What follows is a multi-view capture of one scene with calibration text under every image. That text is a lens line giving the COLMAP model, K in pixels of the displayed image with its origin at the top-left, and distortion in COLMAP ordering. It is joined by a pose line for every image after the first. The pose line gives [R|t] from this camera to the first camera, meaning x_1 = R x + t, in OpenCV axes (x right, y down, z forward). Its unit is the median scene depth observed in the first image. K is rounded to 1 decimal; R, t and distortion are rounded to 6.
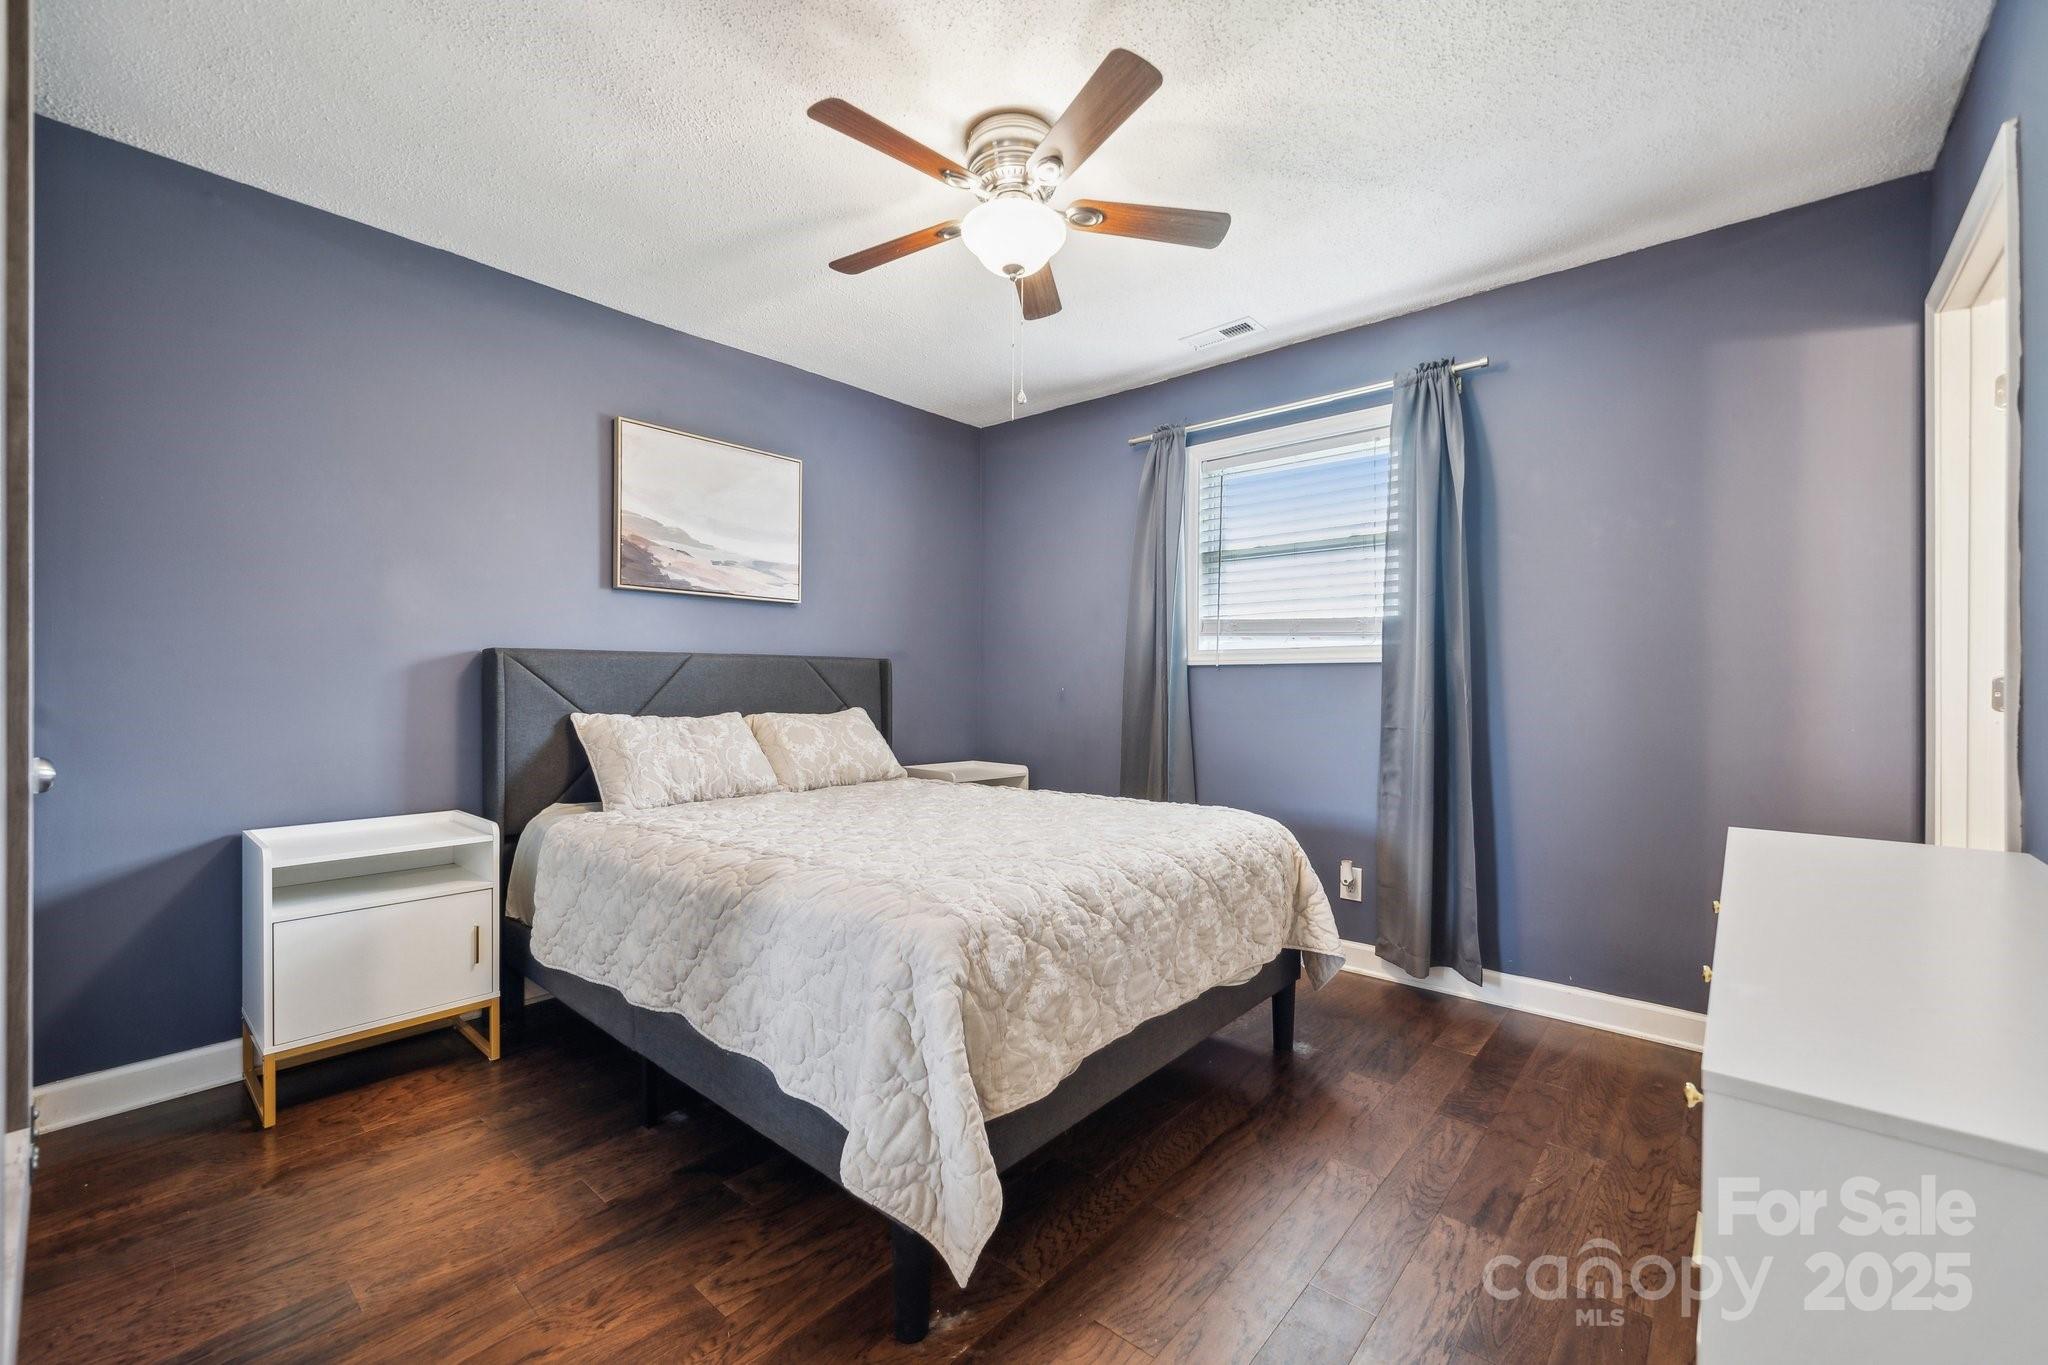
lens RADIAL K [[842.6, 0, 1034.4], [0, 842.6, 696.5], [0, 0, 1]] dist [-0.001101, 0.000309]
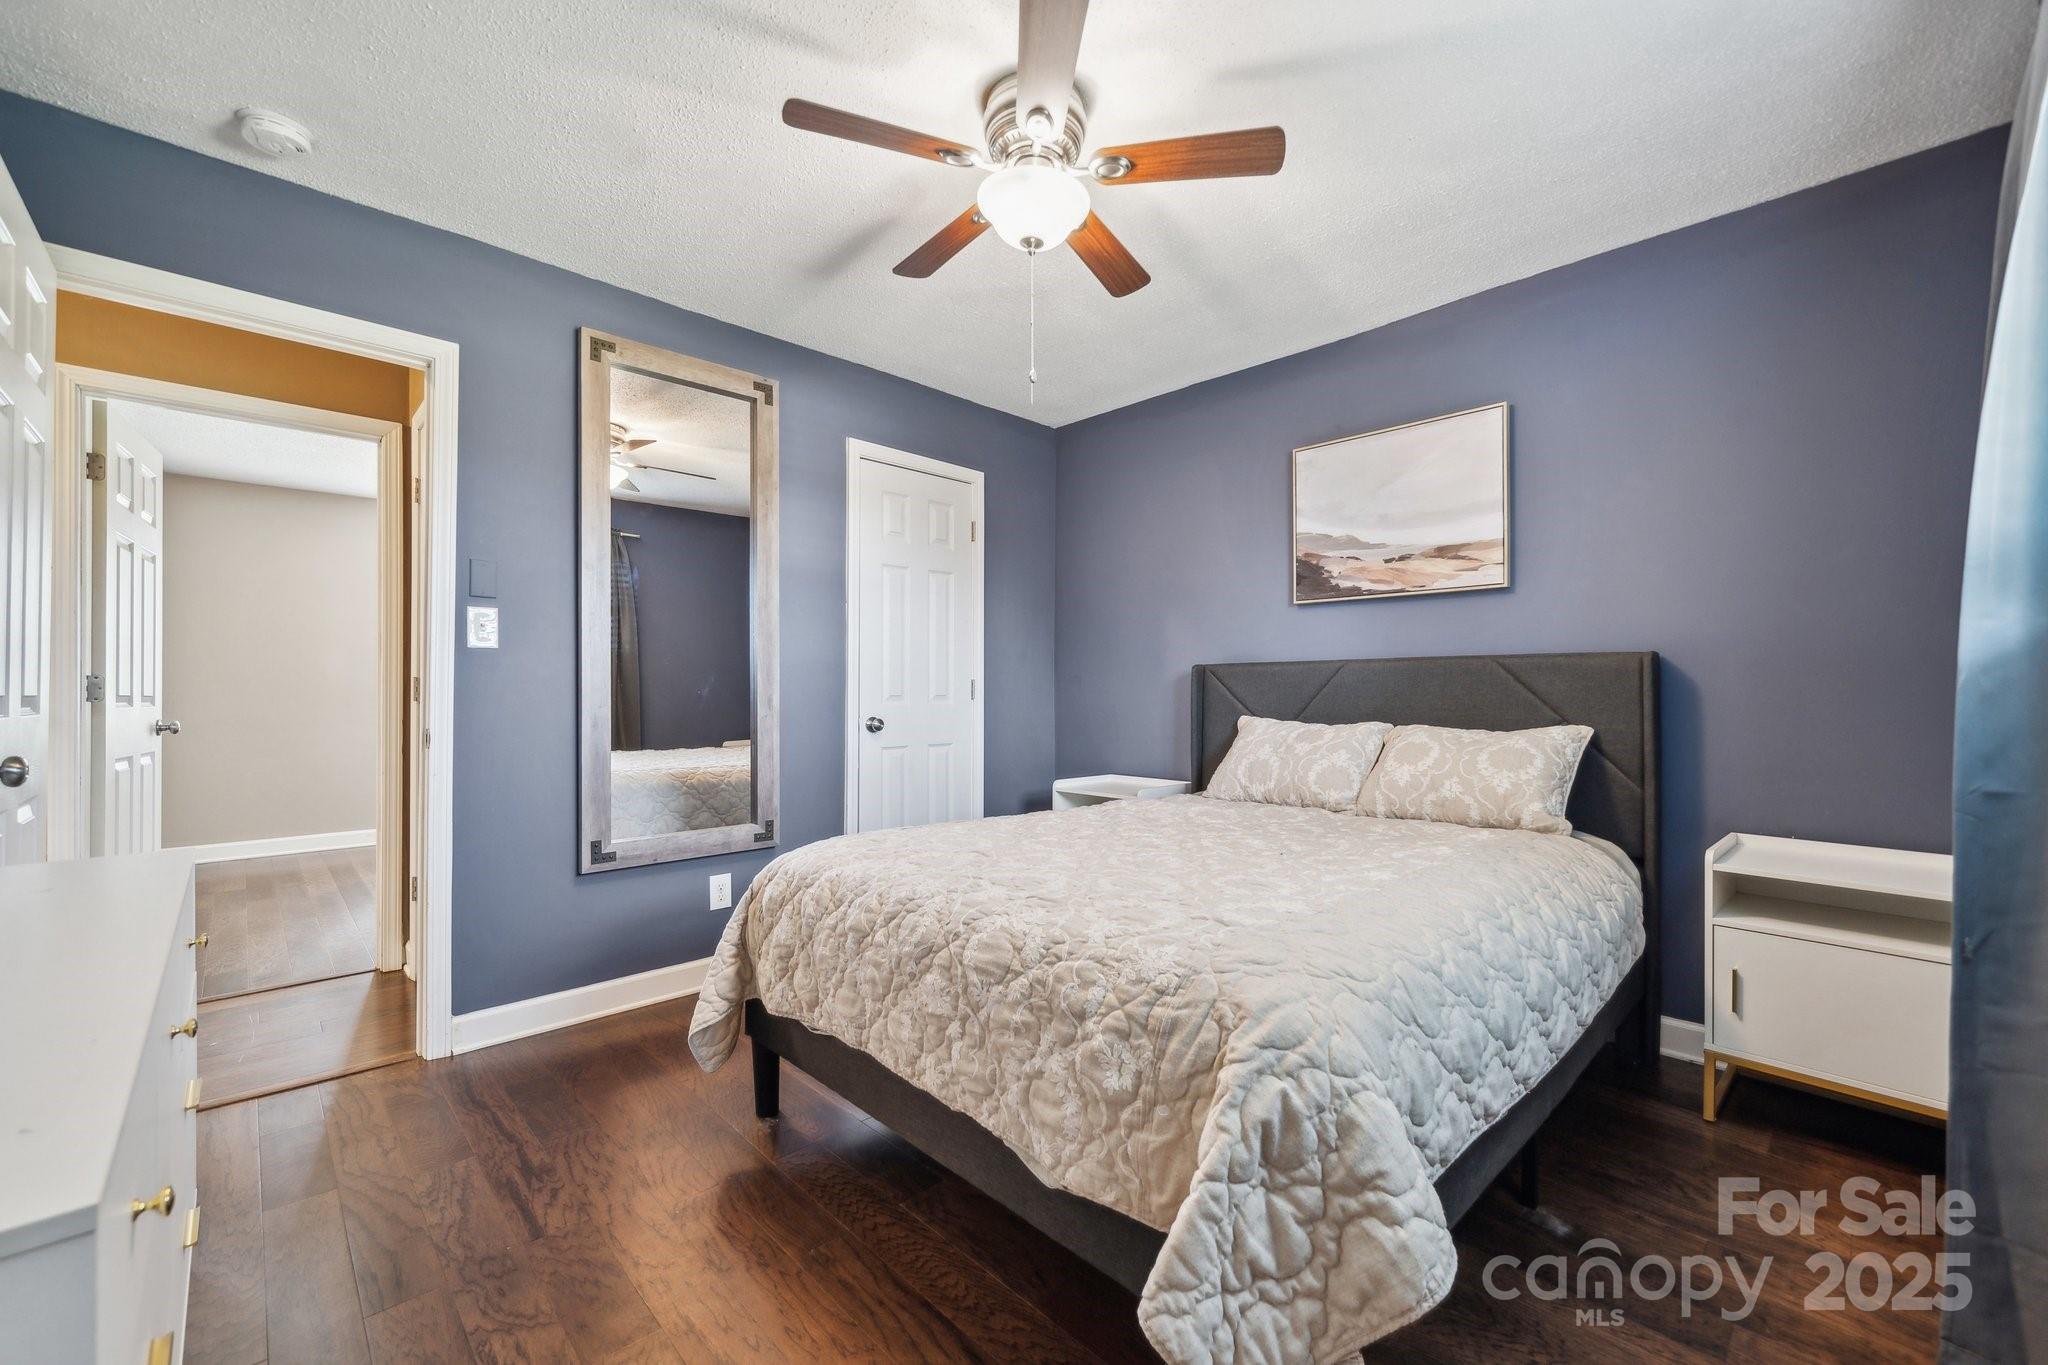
lens RADIAL K [[829.6, 0, 1036.1], [0, 829.6, 686.0], [0, 0, 1]] dist [0.000180, 0.000290]
pose [[-0.092516, -0.000414, -0.995711, 0.589417], [-0.008205, 0.999966, 0.000346, -0.018139], [0.995677, 0.008202, -0.092516, 0.722824]]
